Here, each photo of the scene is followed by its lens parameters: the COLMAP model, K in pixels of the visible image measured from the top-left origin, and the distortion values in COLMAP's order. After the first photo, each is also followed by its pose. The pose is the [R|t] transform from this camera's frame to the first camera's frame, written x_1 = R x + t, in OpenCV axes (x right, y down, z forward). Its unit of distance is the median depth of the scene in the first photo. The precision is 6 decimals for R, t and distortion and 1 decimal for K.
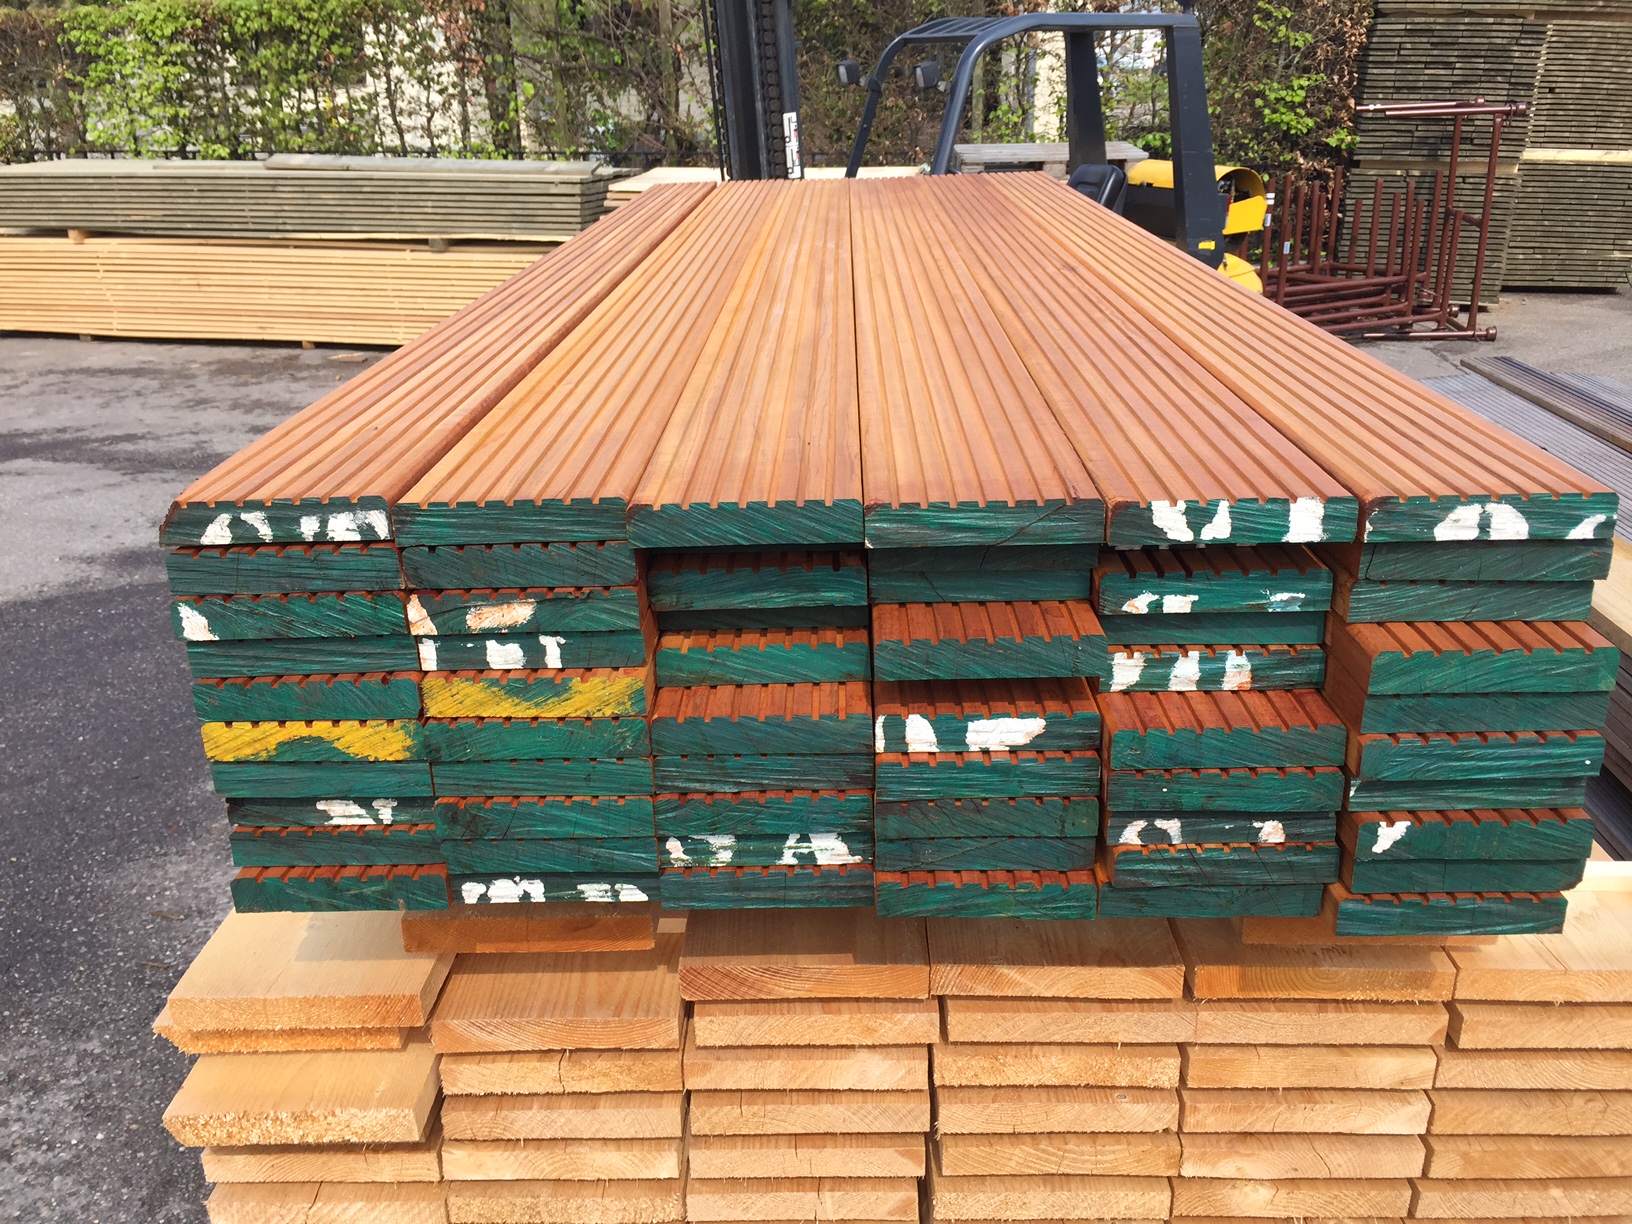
lens RADIAL K [[1338.4, 0, 816.0], [0, 1338.4, 612.0], [0, 0, 1]] dist [0.130116, -0.002222]
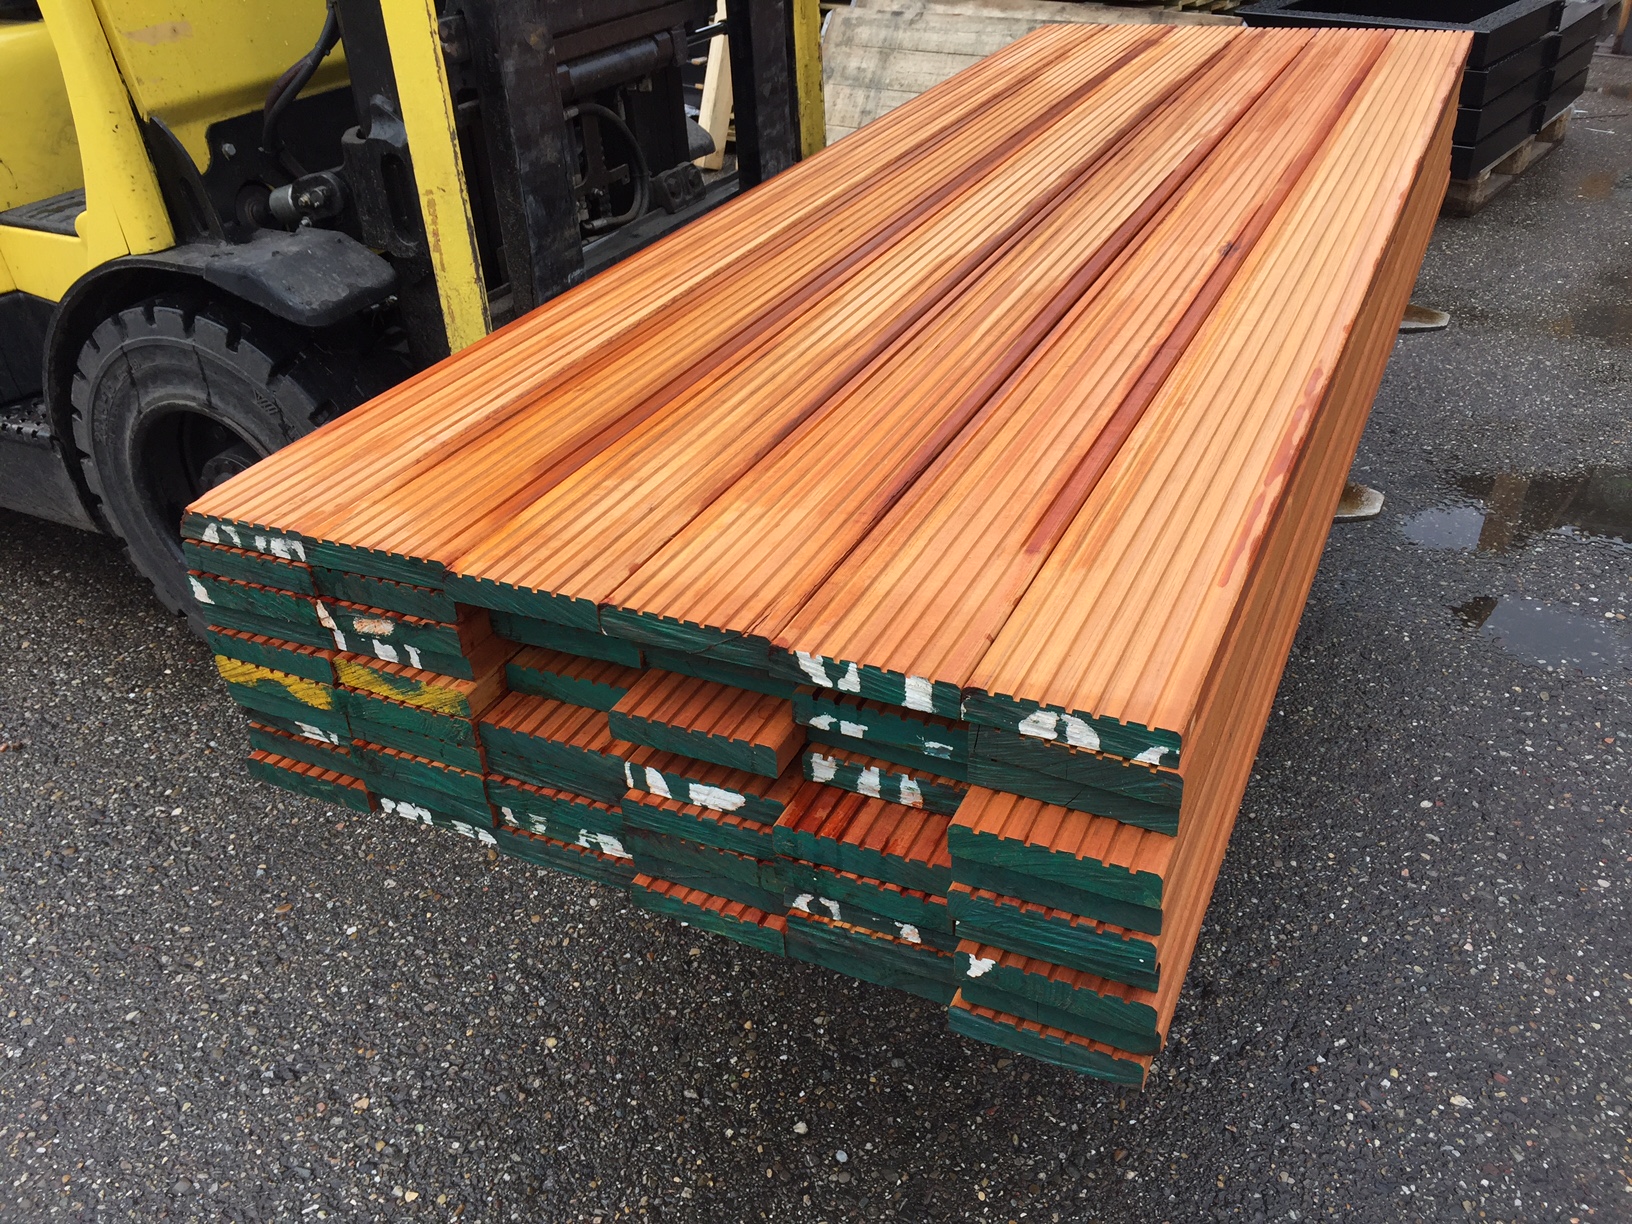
lens RADIAL K [[1366.6, 0, 816.0], [0, 1366.6, 612.0], [0, 0, 1]] dist [0.081236, -0.115091]
pose [[0.908670, 0.191663, -0.370922, 0.647147], [-0.126746, 0.973111, 0.192330, -0.319600], [0.397811, -0.127752, 0.908529, -0.055032]]
